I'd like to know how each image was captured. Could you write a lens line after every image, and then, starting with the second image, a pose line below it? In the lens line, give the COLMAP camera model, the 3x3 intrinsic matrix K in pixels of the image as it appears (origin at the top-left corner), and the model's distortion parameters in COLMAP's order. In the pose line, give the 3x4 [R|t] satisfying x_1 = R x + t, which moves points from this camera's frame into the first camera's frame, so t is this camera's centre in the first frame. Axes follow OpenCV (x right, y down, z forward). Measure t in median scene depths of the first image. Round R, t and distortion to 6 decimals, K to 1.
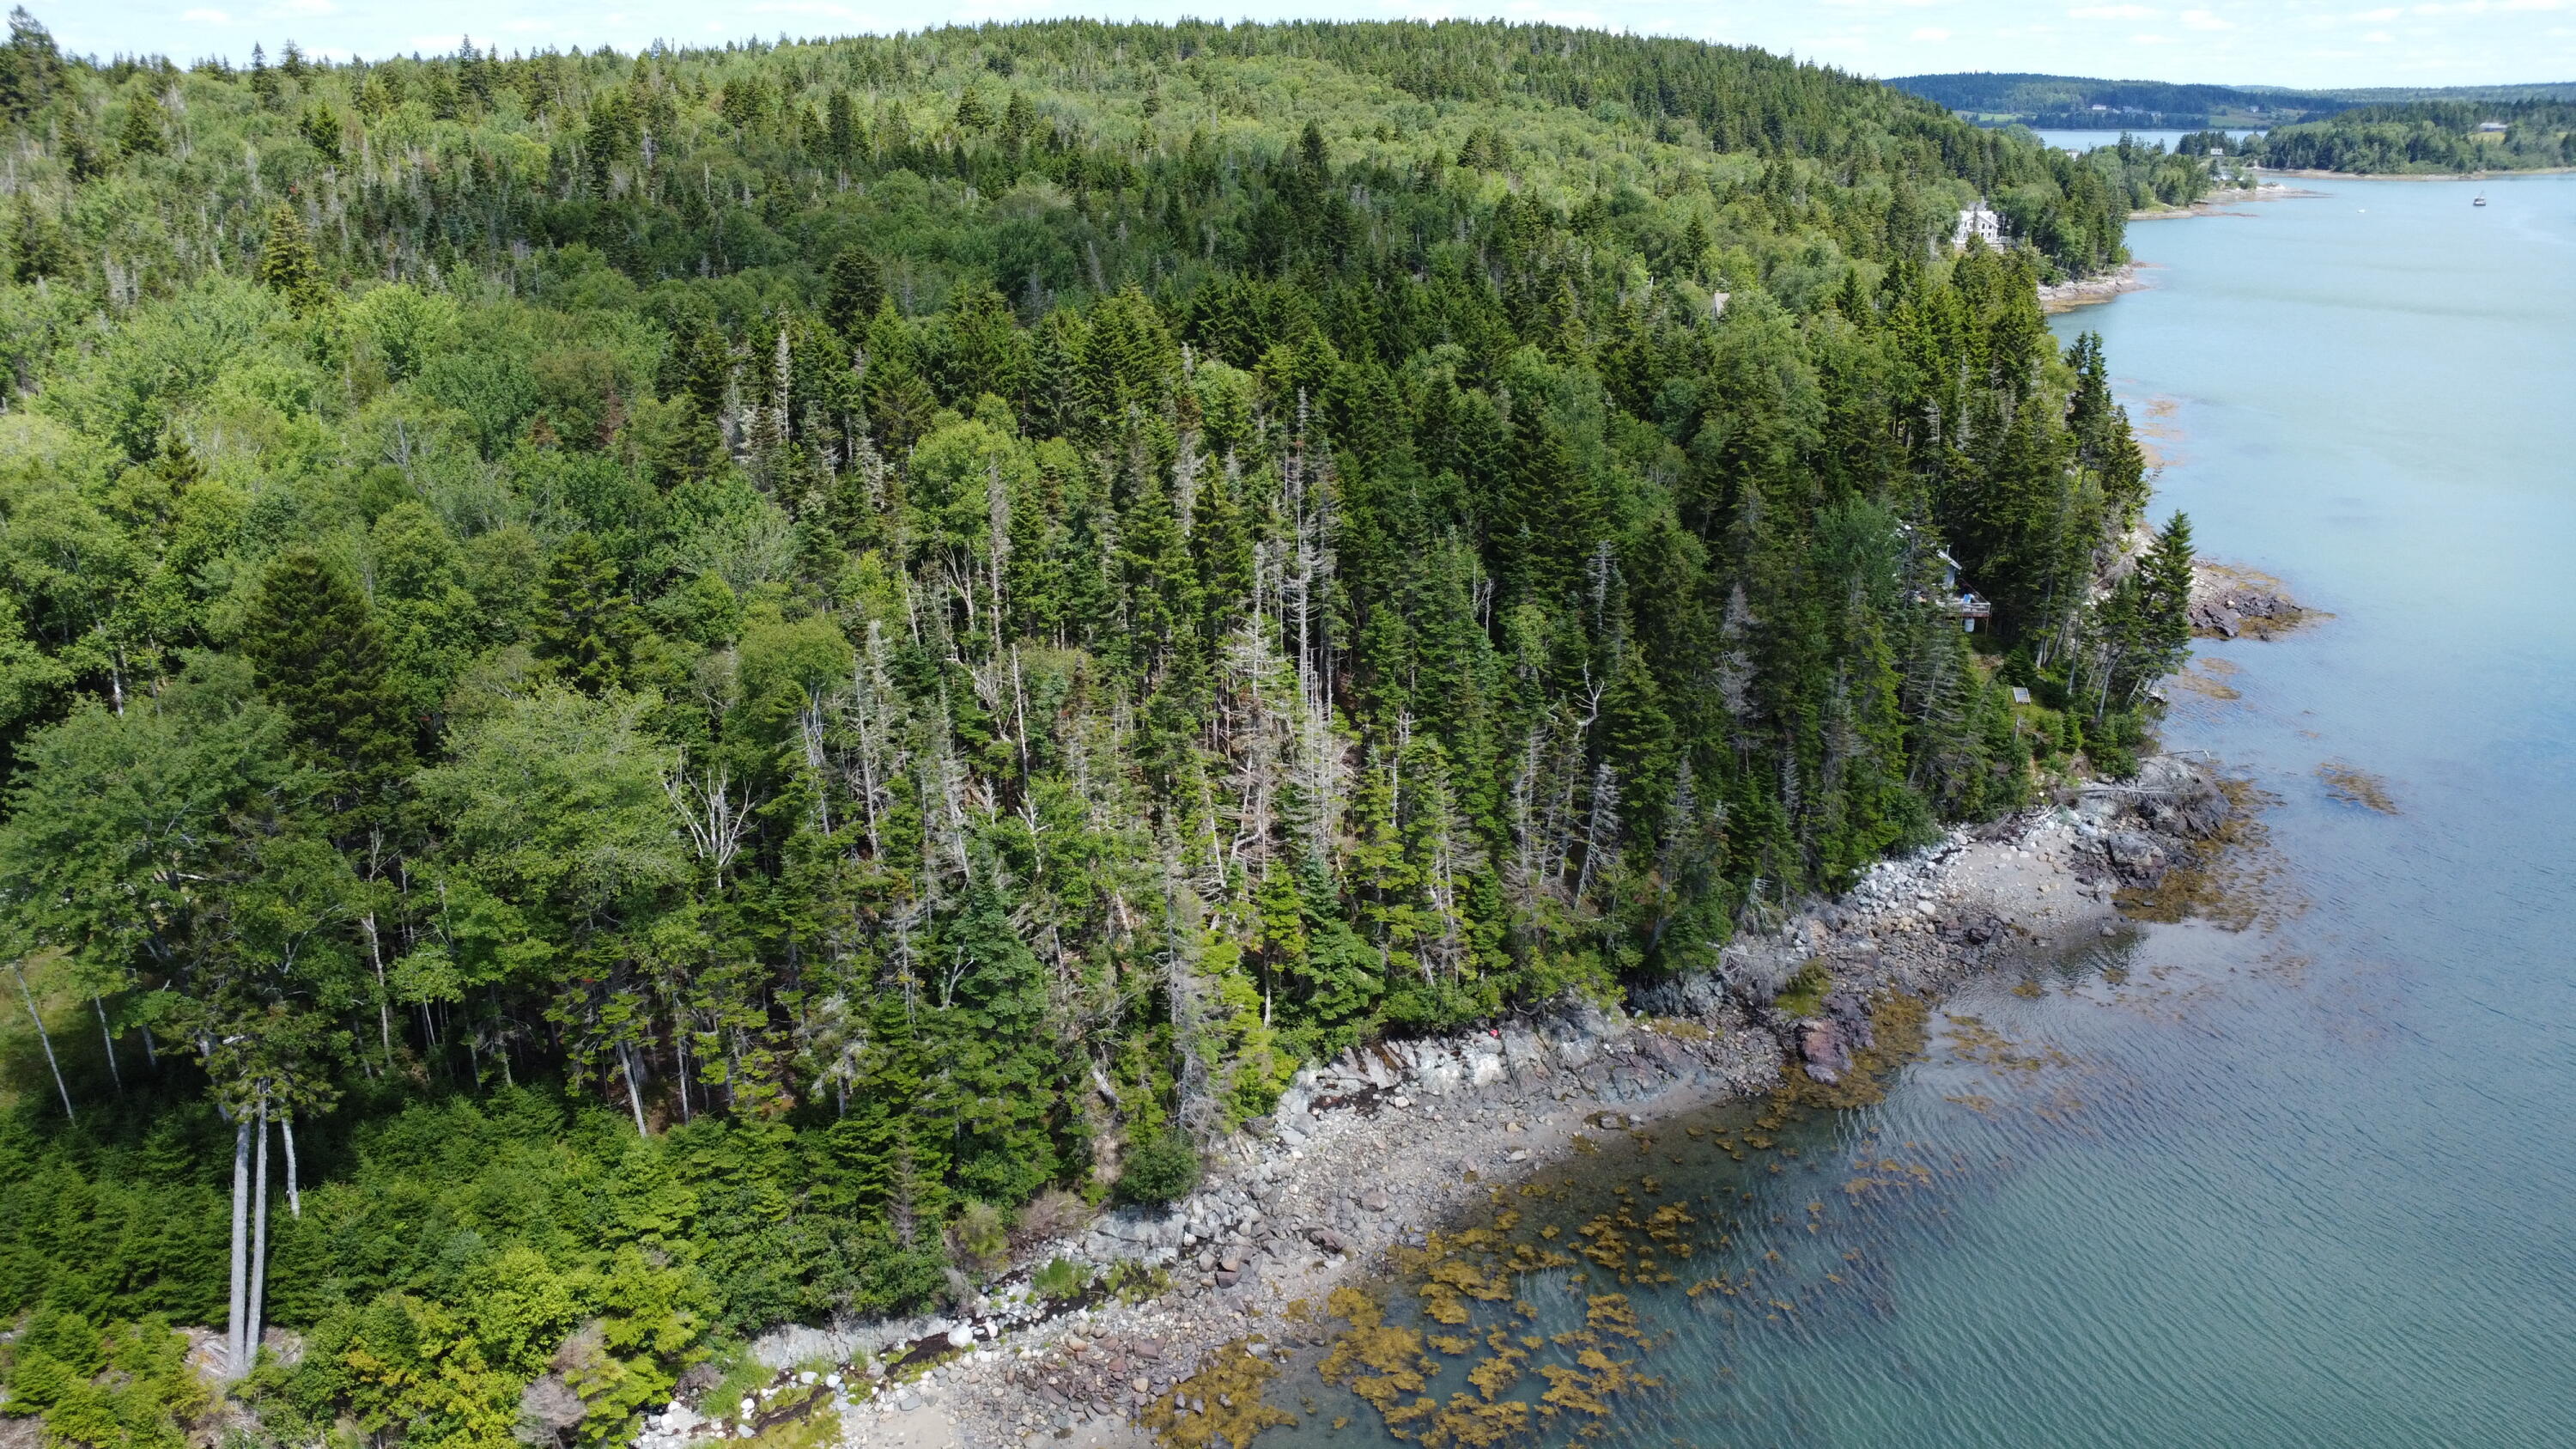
lens RADIAL K [[1851.9, 0, 1288.0], [0, 1851.9, 724.5], [0, 0, 1]] dist [-0.035159, 0.003834]
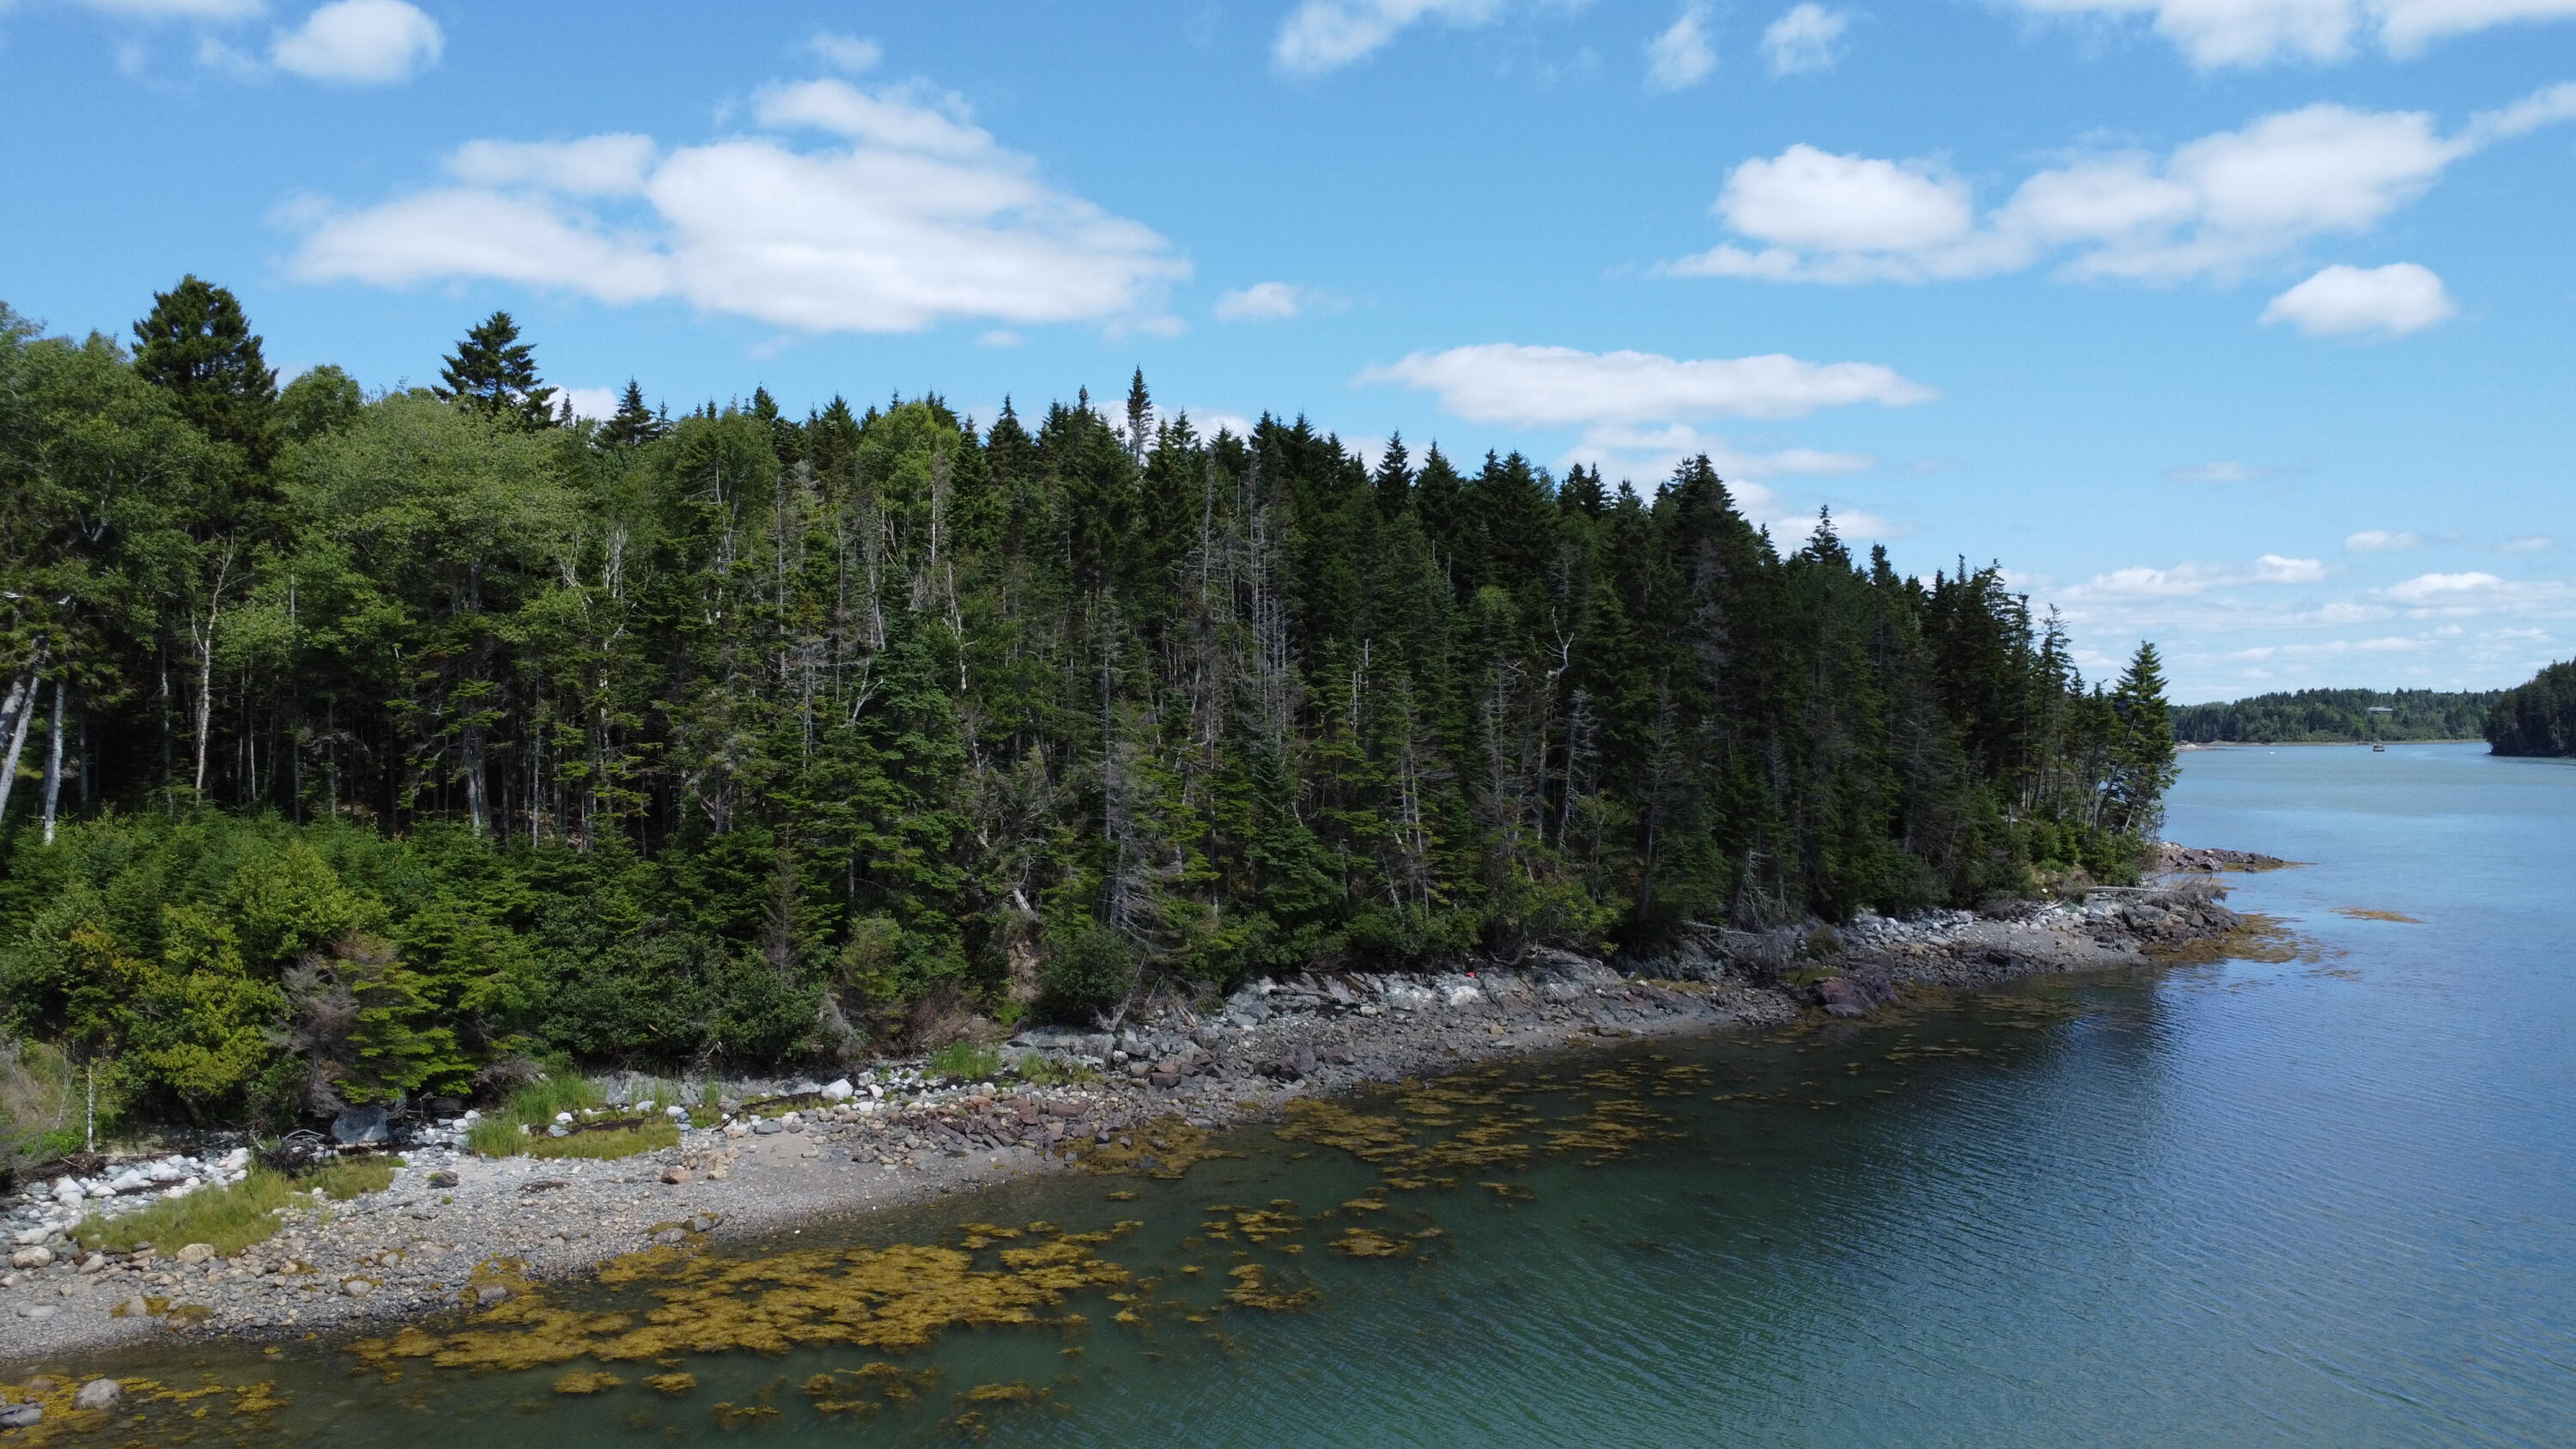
lens RADIAL K [[1851.9, 0, 1288.0], [0, 1851.9, 724.5], [0, 0, 1]] dist [-0.035159, 0.003834]
pose [[0.999702, 0.004528, 0.024007, 0.002053], [0.003407, 0.947231, -0.320533, 0.343613], [-0.024191, 0.320519, 0.946933, 0.128188]]
